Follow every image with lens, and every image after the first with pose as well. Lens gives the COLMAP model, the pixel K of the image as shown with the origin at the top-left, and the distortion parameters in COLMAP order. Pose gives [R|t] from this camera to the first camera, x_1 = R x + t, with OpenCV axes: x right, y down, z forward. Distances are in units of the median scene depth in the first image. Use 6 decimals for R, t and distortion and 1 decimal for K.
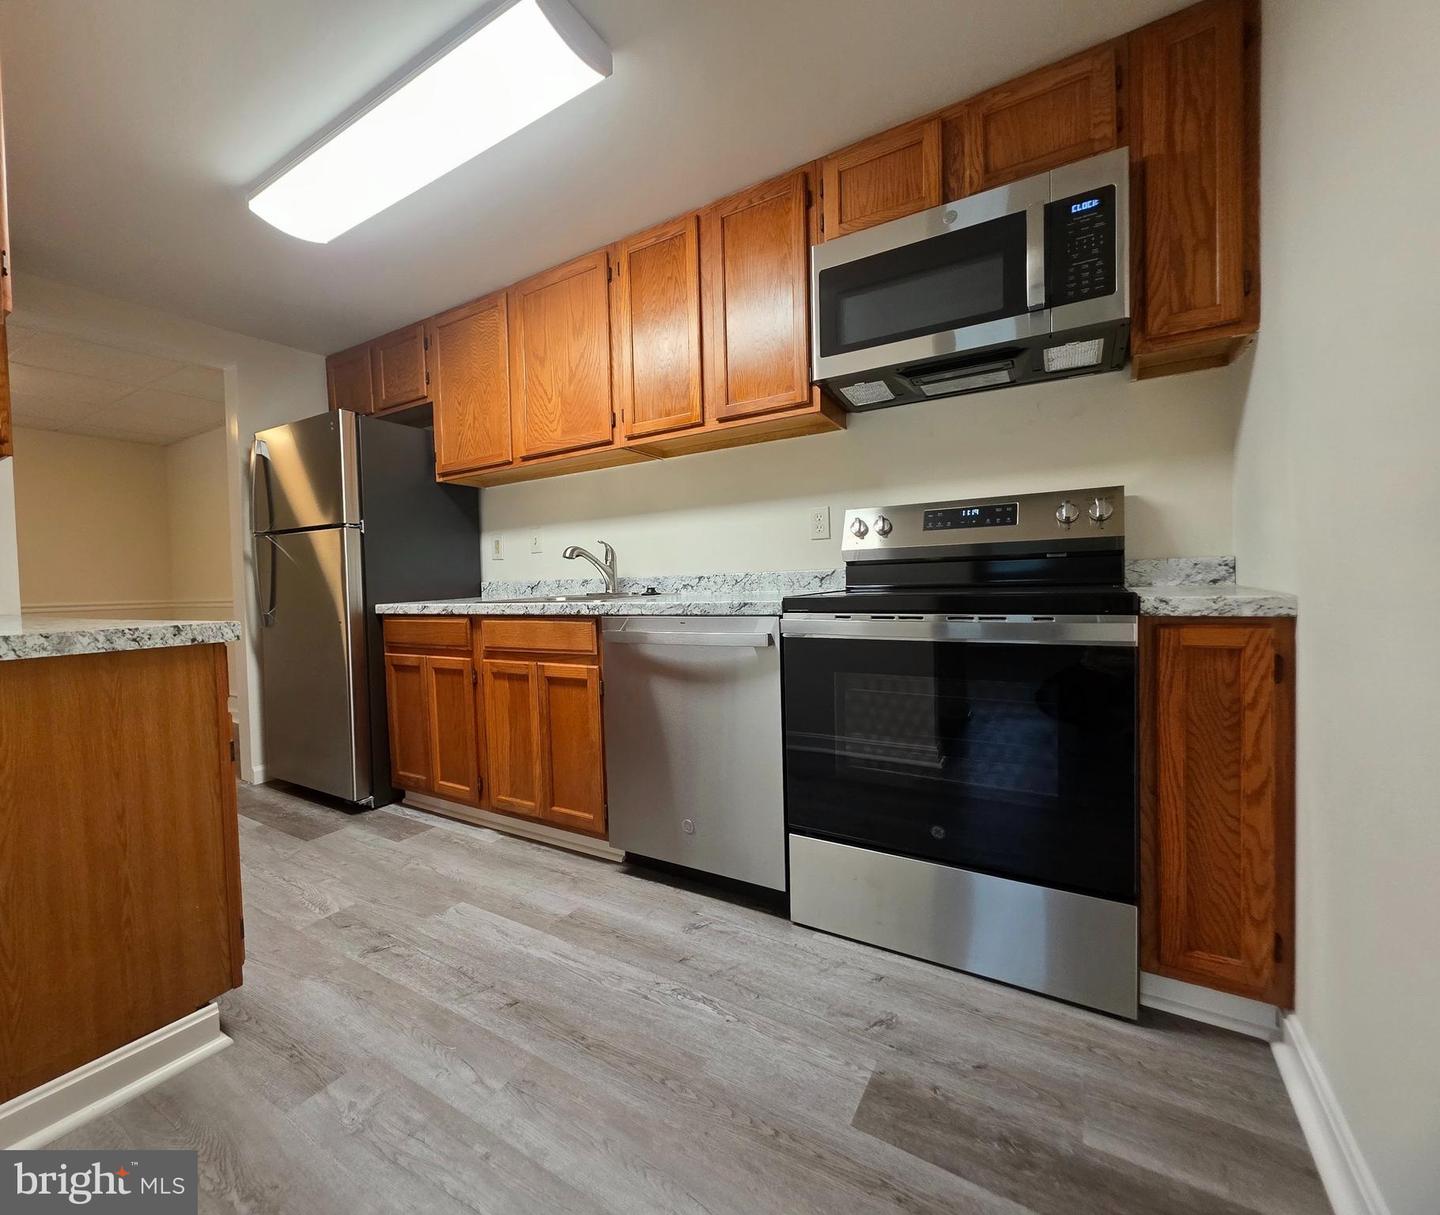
lens RADIAL K [[656.1, 0, 626.7], [0, 656.1, 611.5], [0, 0, 1]] dist [0.001895, -0.000388]
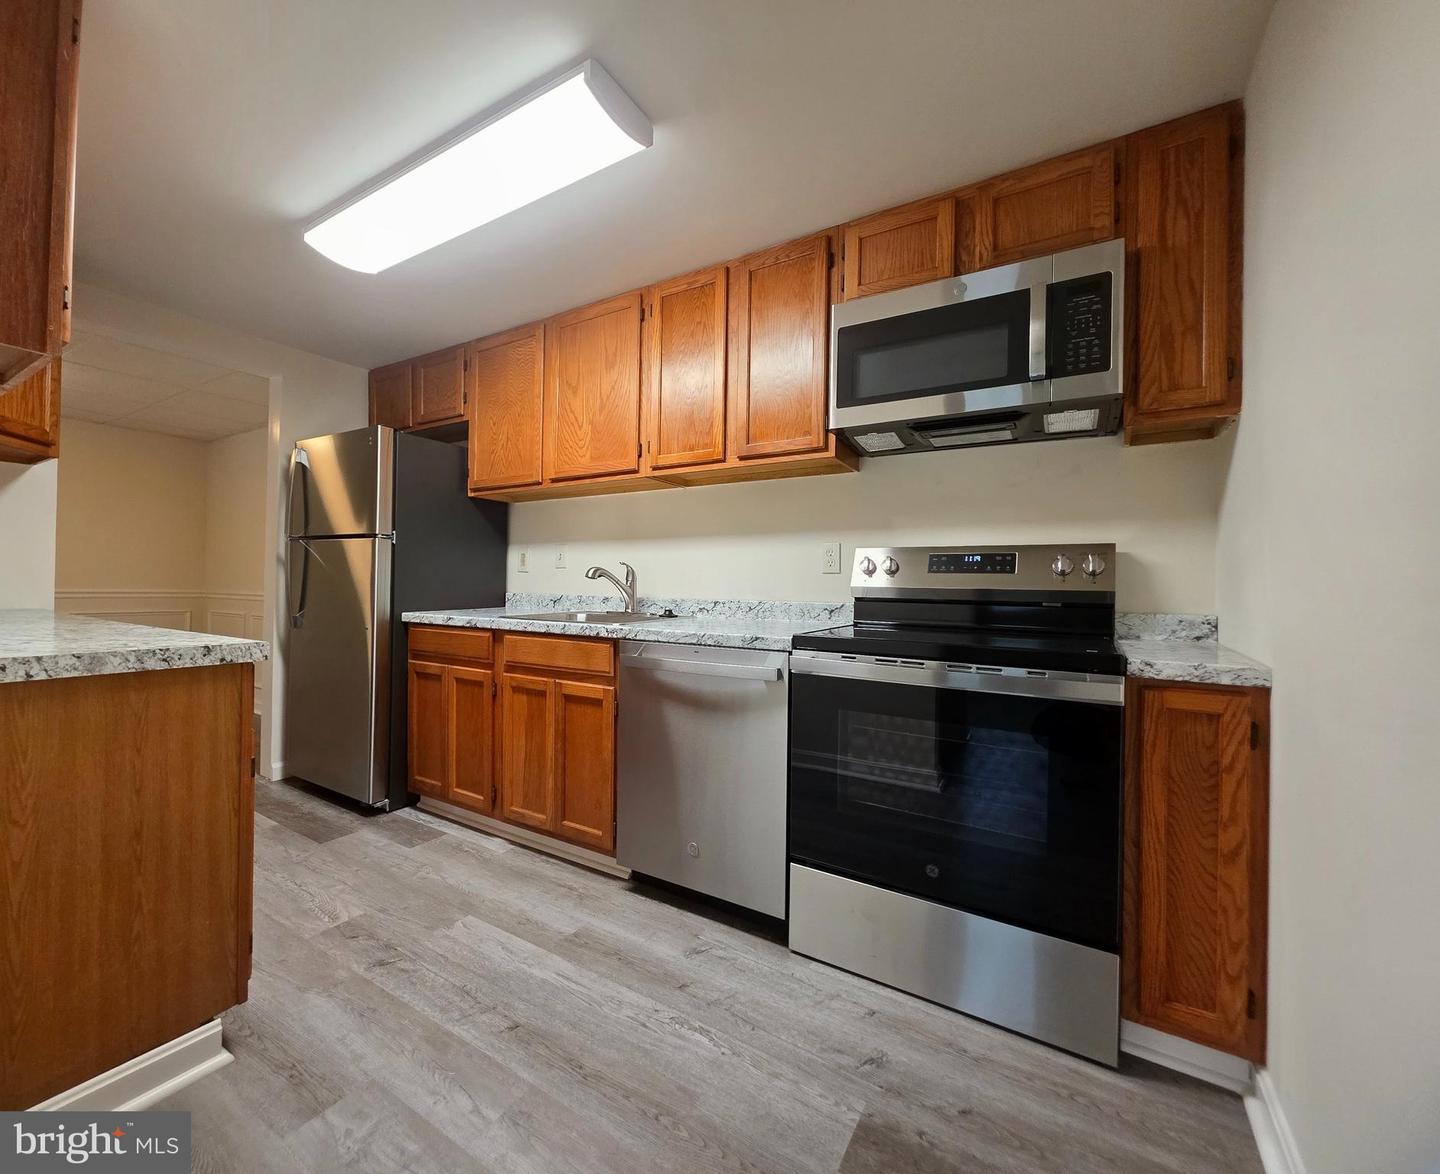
lens RADIAL K [[631.5, 0, 657.1], [0, 631.5, 588.2], [0, 0, 1]] dist [0.001095, -0.000098]
pose [[0.998803, 0.045997, 0.016613, 0.000919], [-0.045364, 0.998297, -0.036678, -0.040731], [-0.018272, 0.035881, 0.999189, -0.006263]]
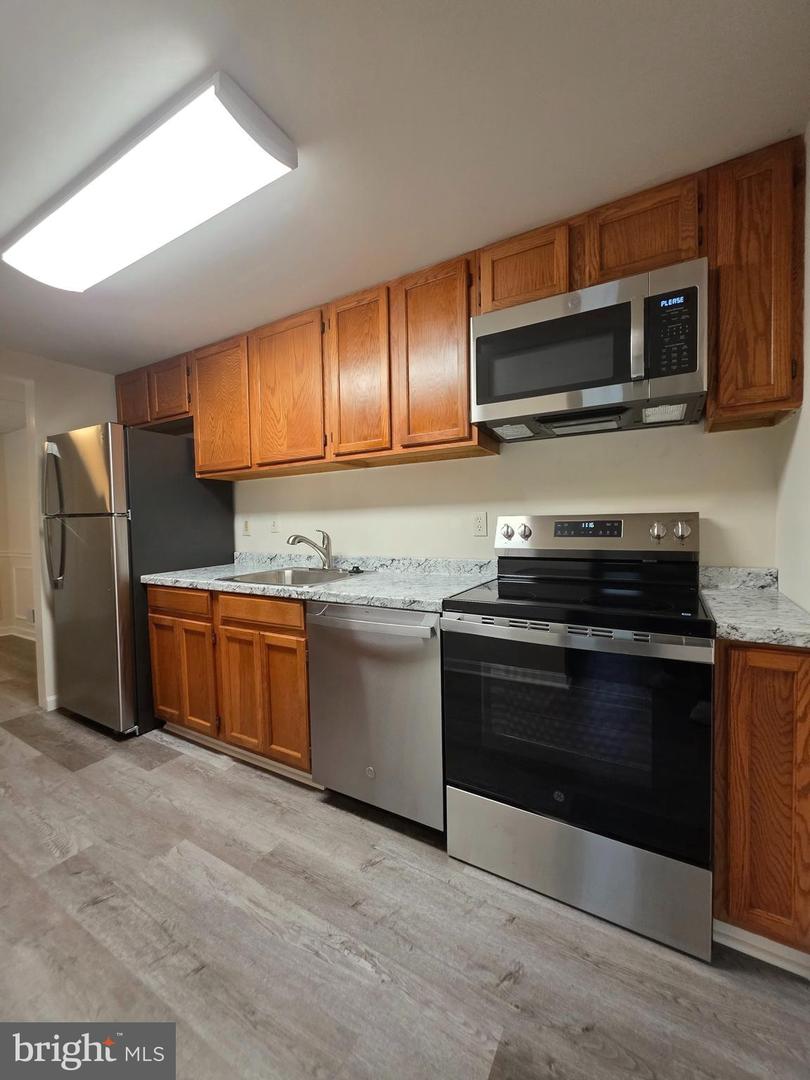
lens RADIAL K [[436.7, 0, 410.3], [0, 436.7, 541.4], [0, 0, 1]] dist [0.001046, 0.000572]
pose [[0.996248, 0.008229, 0.086149, 0.086309], [-0.008339, 0.999965, 0.000921, -0.109050], [-0.086139, -0.001636, 0.996282, 0.146111]]
